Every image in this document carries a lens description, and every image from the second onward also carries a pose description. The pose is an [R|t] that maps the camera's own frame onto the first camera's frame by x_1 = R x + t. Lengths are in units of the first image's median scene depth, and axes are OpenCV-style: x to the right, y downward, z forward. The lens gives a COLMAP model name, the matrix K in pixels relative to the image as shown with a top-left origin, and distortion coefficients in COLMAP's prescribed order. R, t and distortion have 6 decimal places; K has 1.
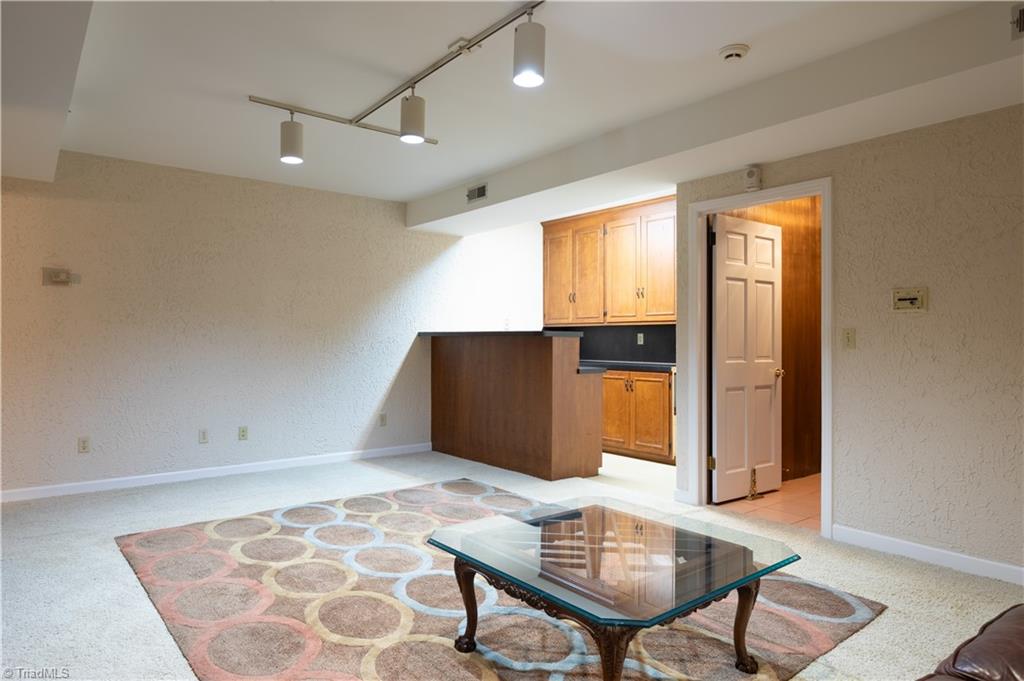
lens RADIAL K [[600.3, 0, 528.9], [0, 600.3, 329.2], [0, 0, 1]] dist [-0.006114, 0.000296]
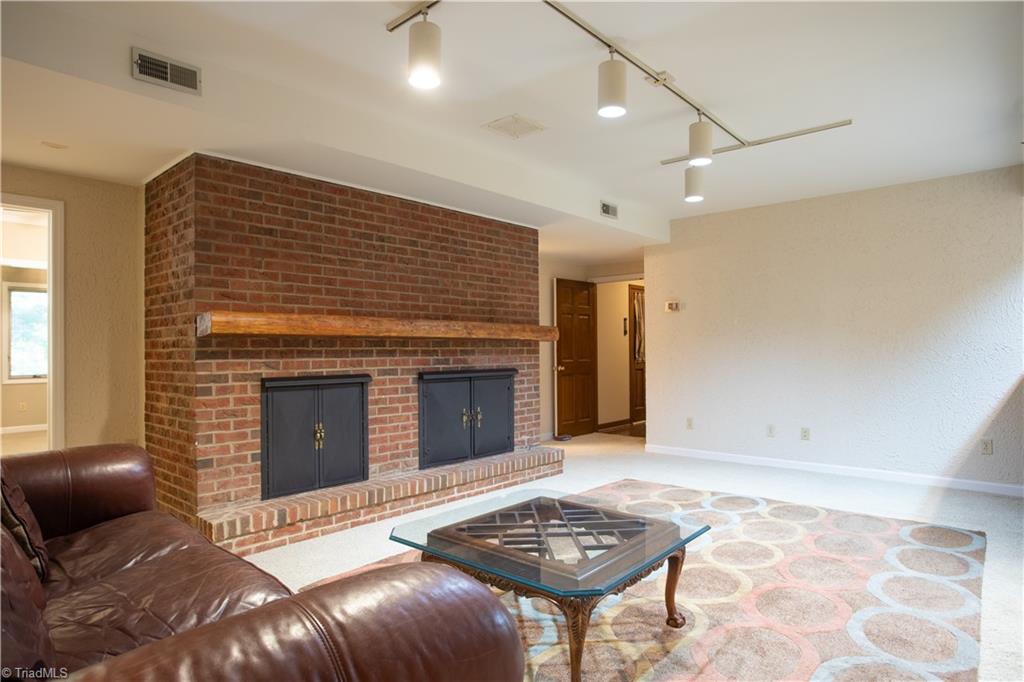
lens RADIAL K [[600.3, 0, 528.9], [0, 600.3, 329.7], [0, 0, 1]] dist [-0.006114, 0.000296]
pose [[0.215530, -0.034478, -0.975888, 0.653842], [0.024157, 0.999259, -0.029969, 0.008127], [0.976198, -0.017116, 0.216204, 0.380741]]
